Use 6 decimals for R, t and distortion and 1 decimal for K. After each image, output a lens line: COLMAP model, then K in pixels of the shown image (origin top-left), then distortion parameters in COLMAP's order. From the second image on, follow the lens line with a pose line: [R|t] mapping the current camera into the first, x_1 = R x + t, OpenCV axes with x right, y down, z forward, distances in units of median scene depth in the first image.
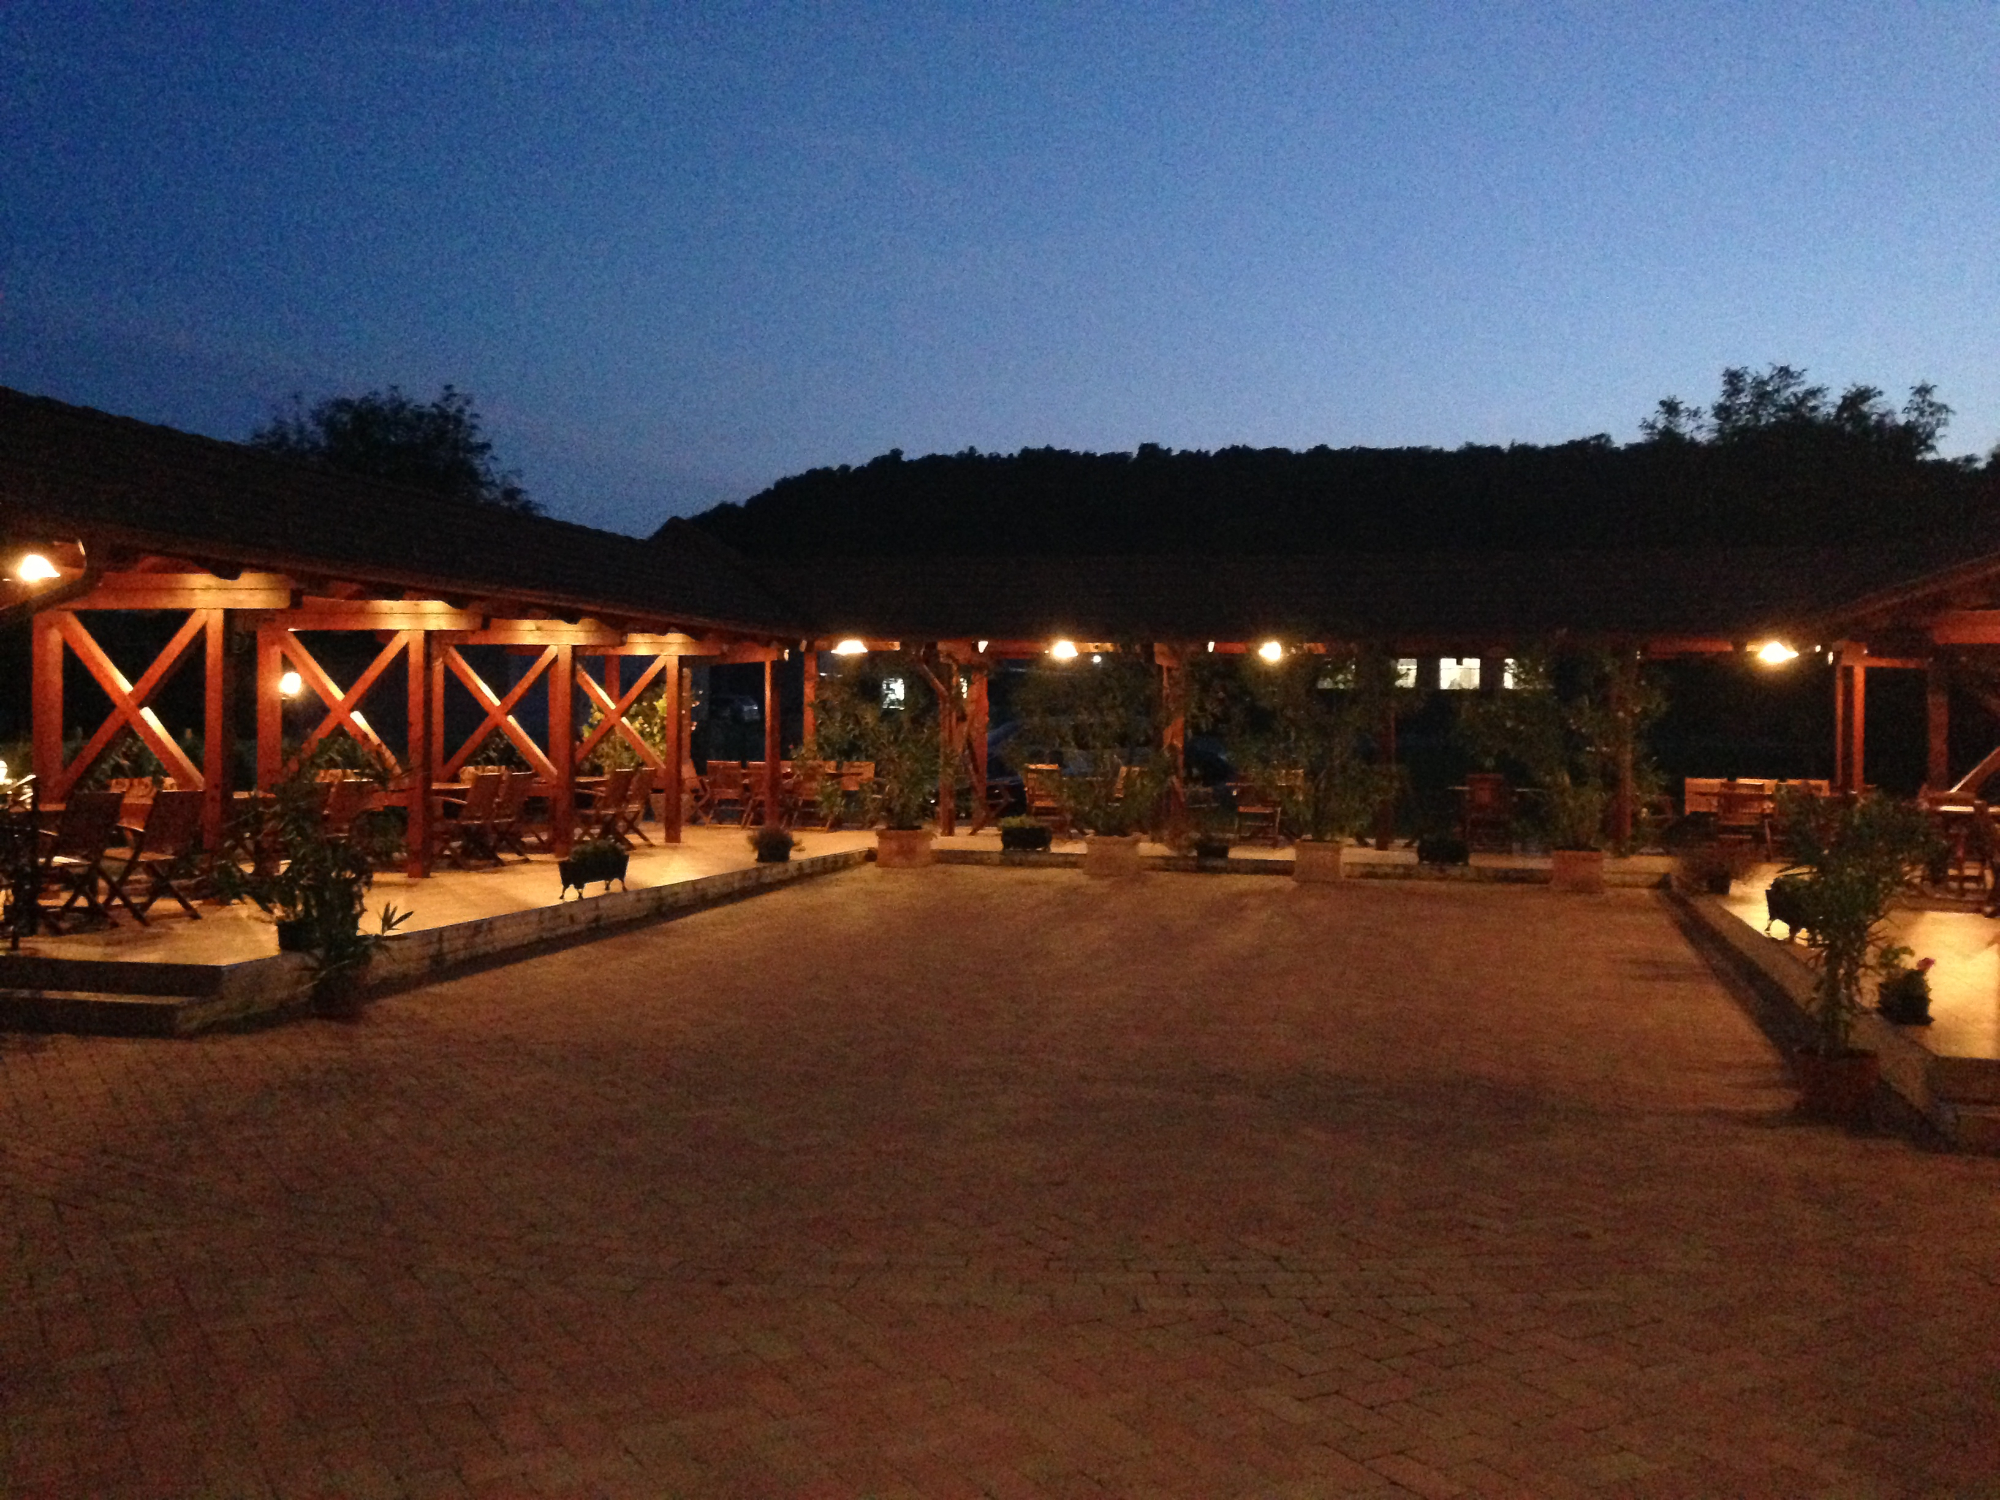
lens RADIAL K [[1824.9, 0, 1000.0], [0, 1824.9, 750.0], [0, 0, 1]] dist [0.218241, -0.362038]
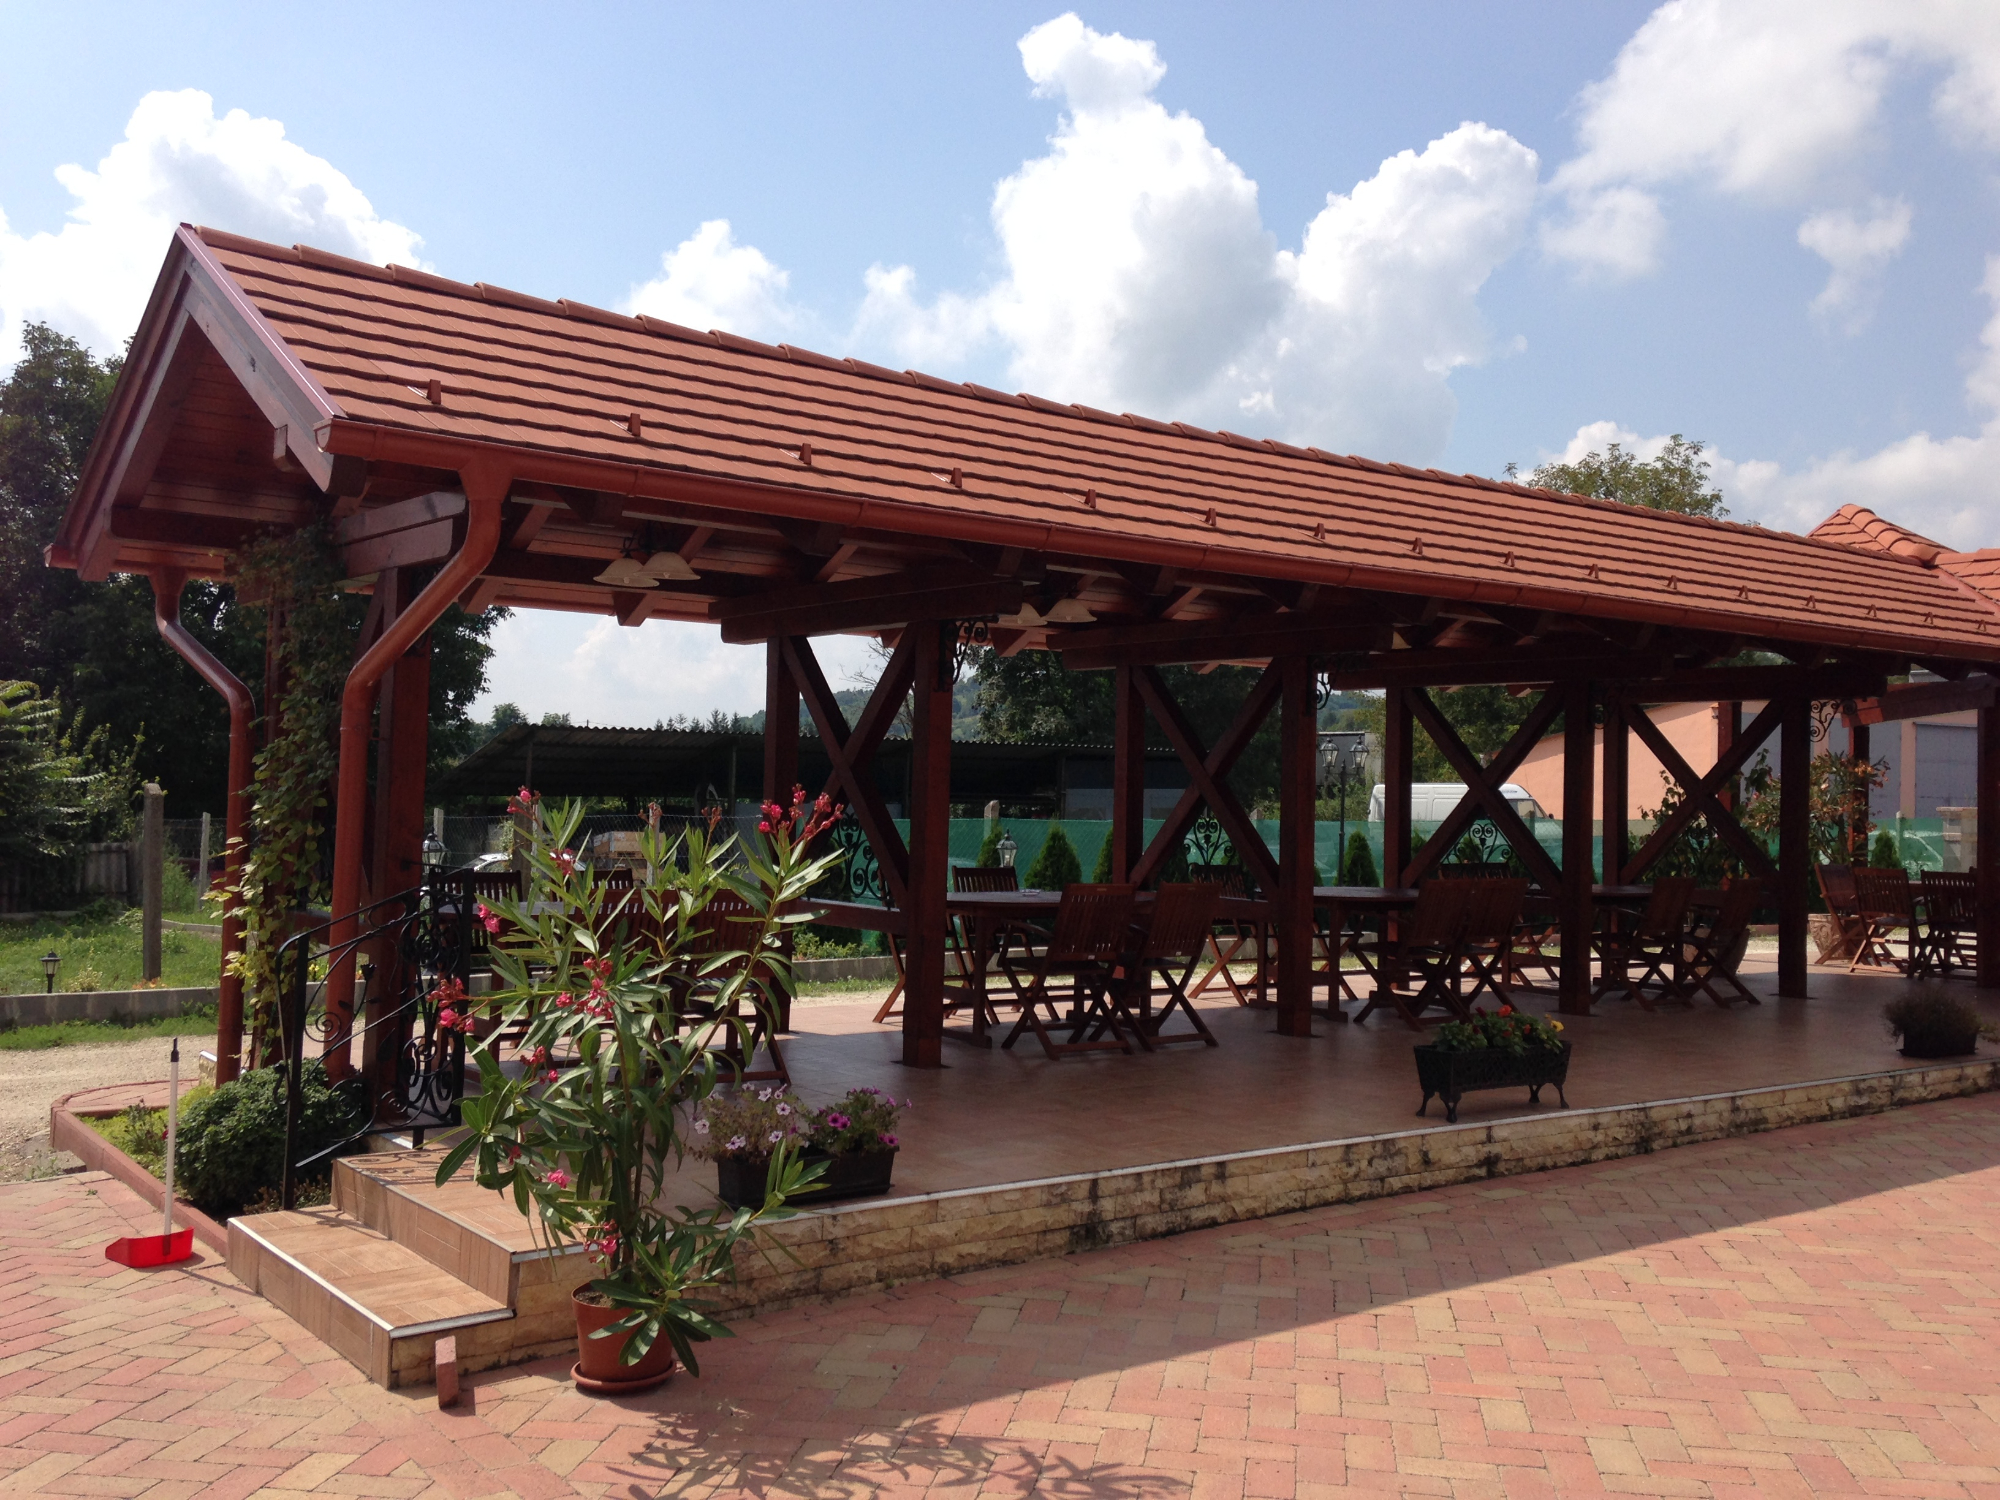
lens RADIAL K [[1824.9, 0, 1000.0], [0, 1824.9, 750.0], [0, 0, 1]] dist [0.218241, -0.362038]
pose [[0.789530, -0.007464, -0.613667, 0.002468], [-0.021801, 0.998954, -0.040199, -0.002164], [0.613325, 0.045117, 0.788541, 0.366044]]
